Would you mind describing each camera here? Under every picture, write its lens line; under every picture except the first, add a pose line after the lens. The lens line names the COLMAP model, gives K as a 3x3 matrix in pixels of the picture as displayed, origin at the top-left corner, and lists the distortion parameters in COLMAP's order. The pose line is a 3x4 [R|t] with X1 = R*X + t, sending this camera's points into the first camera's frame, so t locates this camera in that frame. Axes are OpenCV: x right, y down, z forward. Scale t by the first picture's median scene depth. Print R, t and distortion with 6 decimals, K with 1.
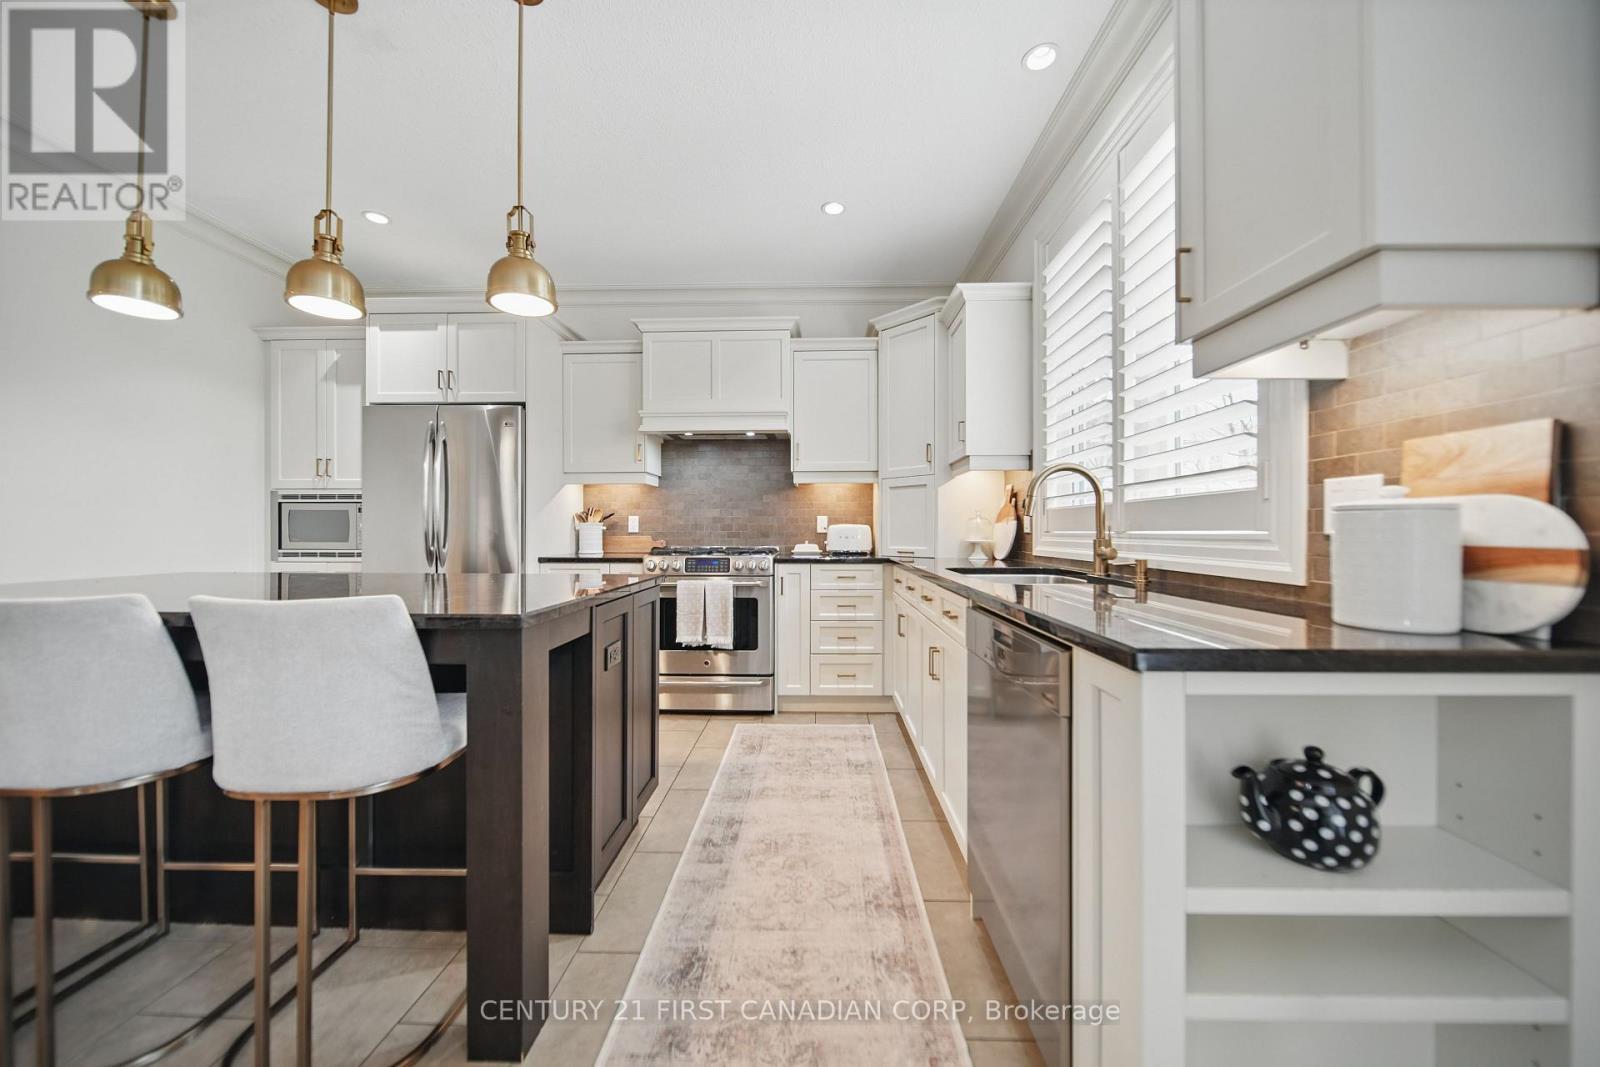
lens RADIAL K [[570.2, 0, 799.3], [0, 570.2, 532.7], [0, 0, 1]] dist [-0.002953, 0.000267]
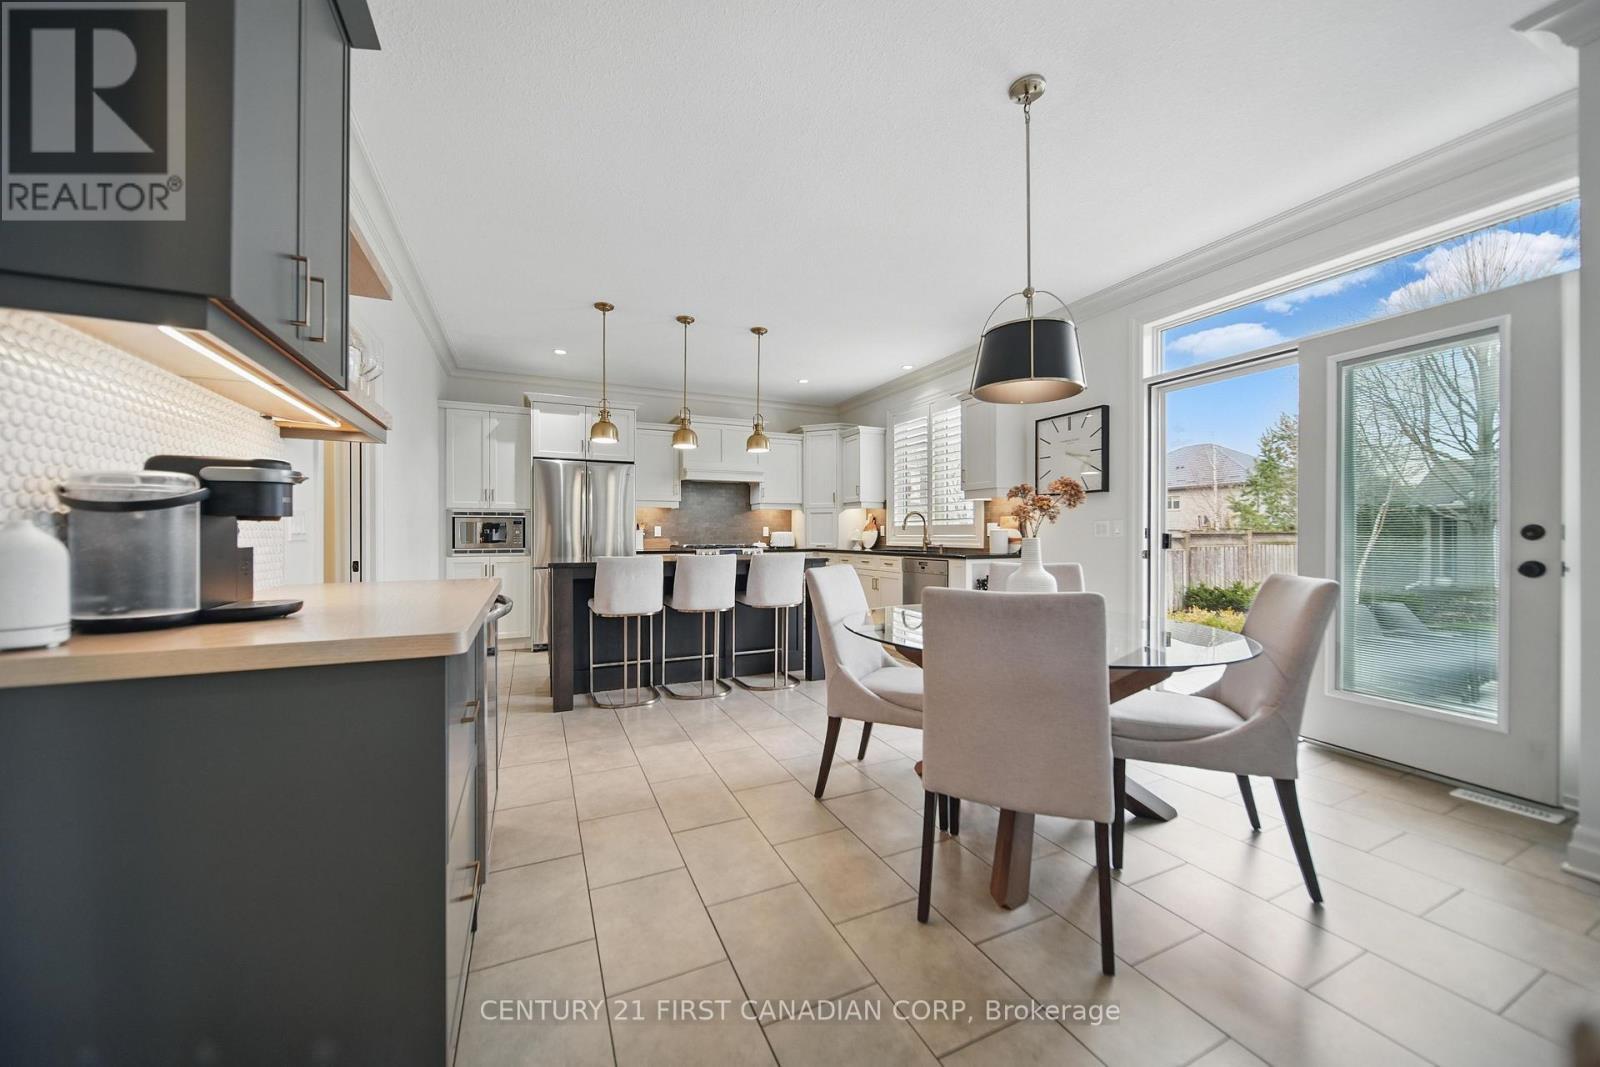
lens RADIAL K [[570.2, 0, 805.1], [0, 570.2, 538.3], [0, 0, 1]] dist [-0.002953, 0.000267]
pose [[0.887628, -0.005046, 0.460534, -0.790793], [0.003575, 0.999985, 0.004066, -0.000998], [-0.460548, -0.001963, 0.887633, -0.757408]]
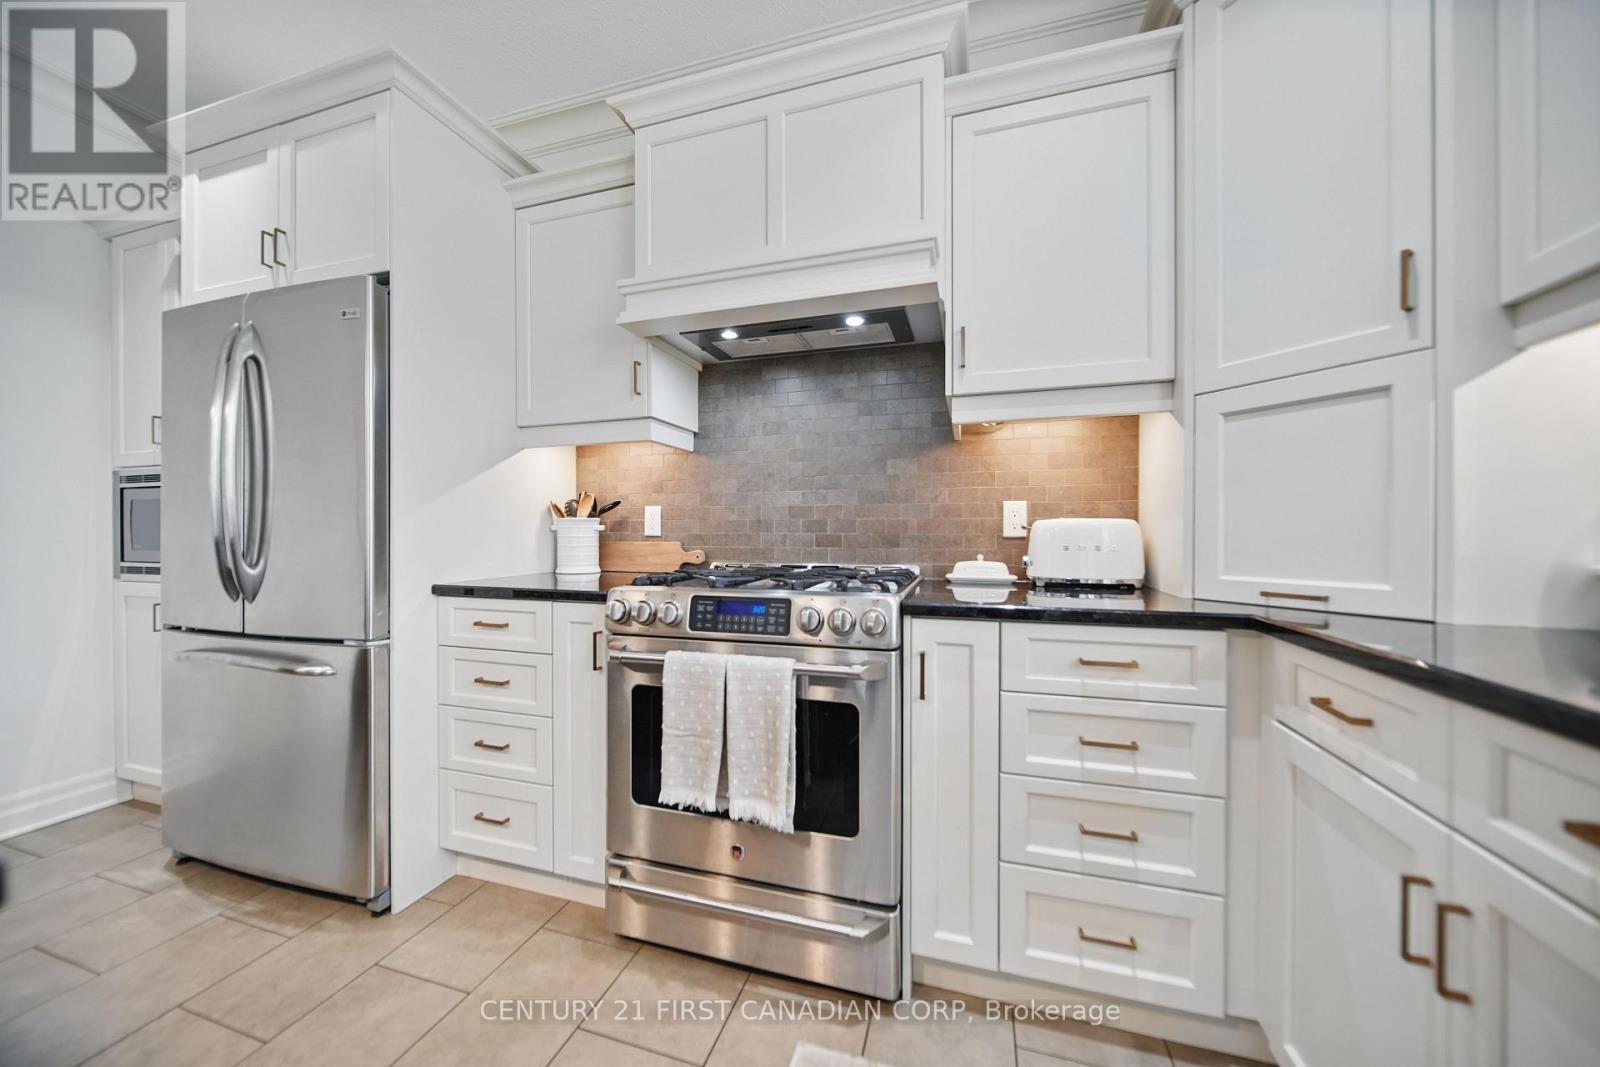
lens RADIAL K [[570.2, 0, 793.1], [0, 570.2, 529.6], [0, 0, 1]] dist [-0.002953, 0.000267]
pose [[0.963060, -0.001132, -0.269284, -0.010488], [-0.001324, 0.999959, -0.008942, -0.001721], [0.269283, 0.008968, 0.963019, 0.593466]]
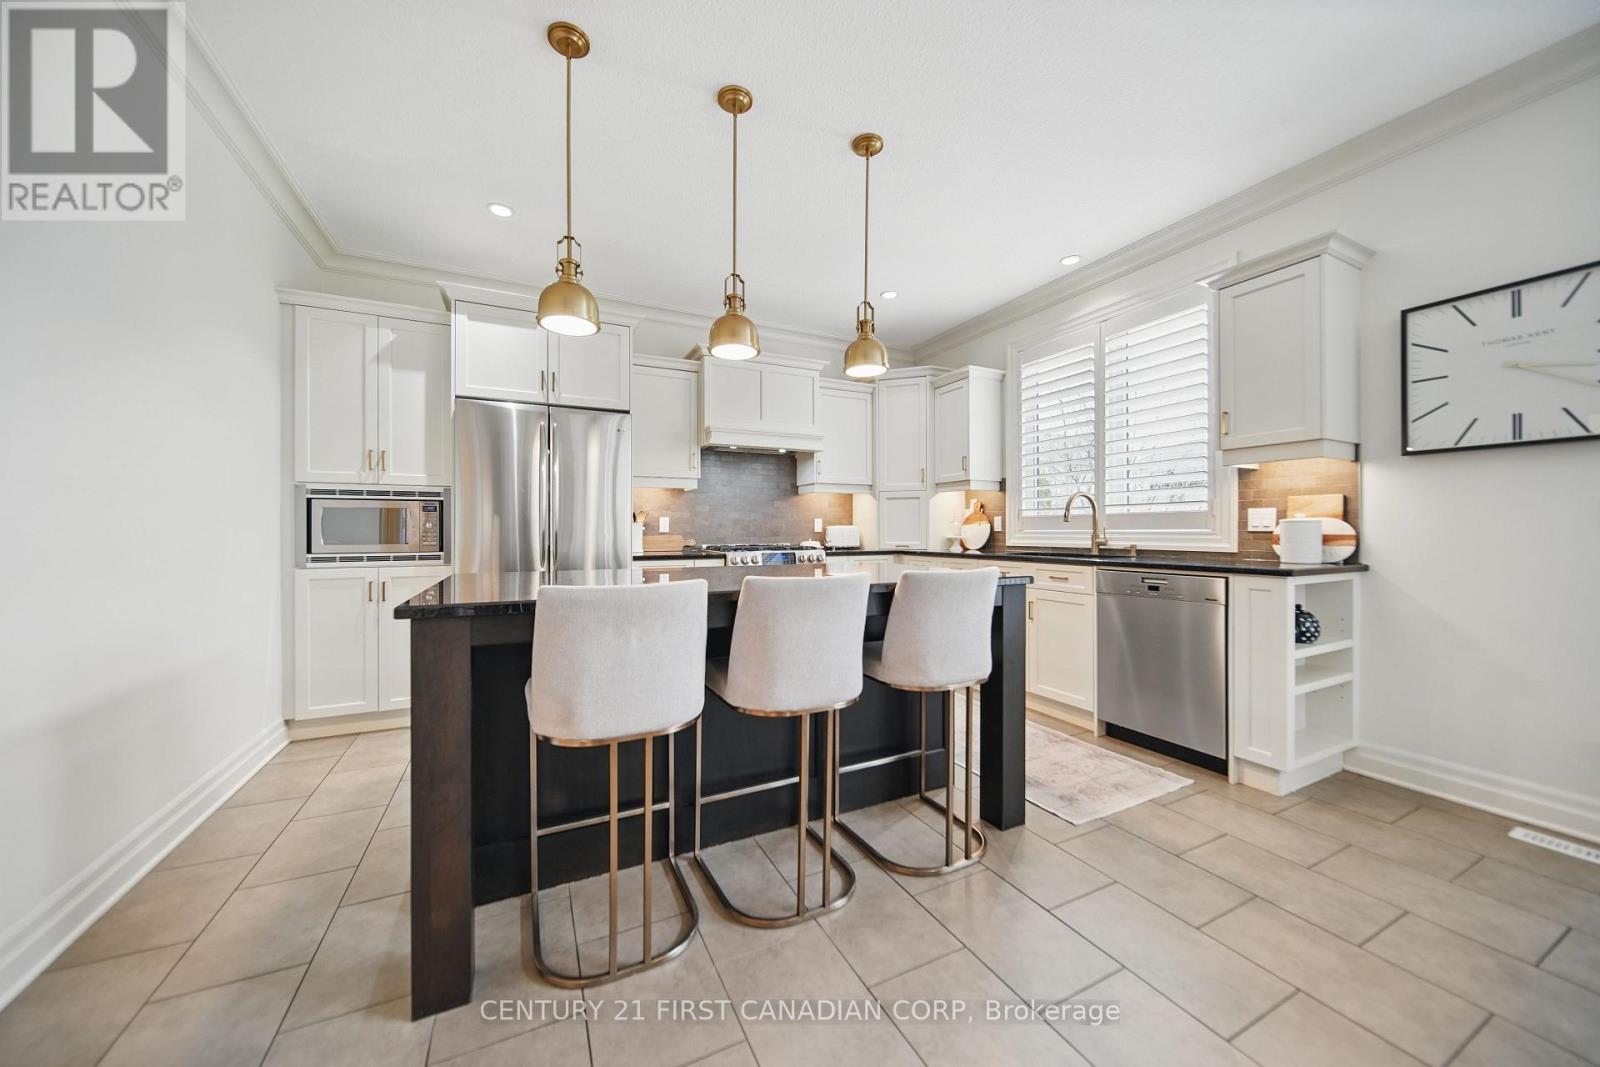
lens RADIAL K [[570.2, 0, 803.2], [0, 570.2, 532.7], [0, 0, 1]] dist [-0.002953, 0.000267]
pose [[0.881194, -0.003607, 0.472741, -0.673622], [0.003805, 0.999993, 0.000538, 0.000311], [-0.472739, 0.001325, 0.881201, -0.091631]]
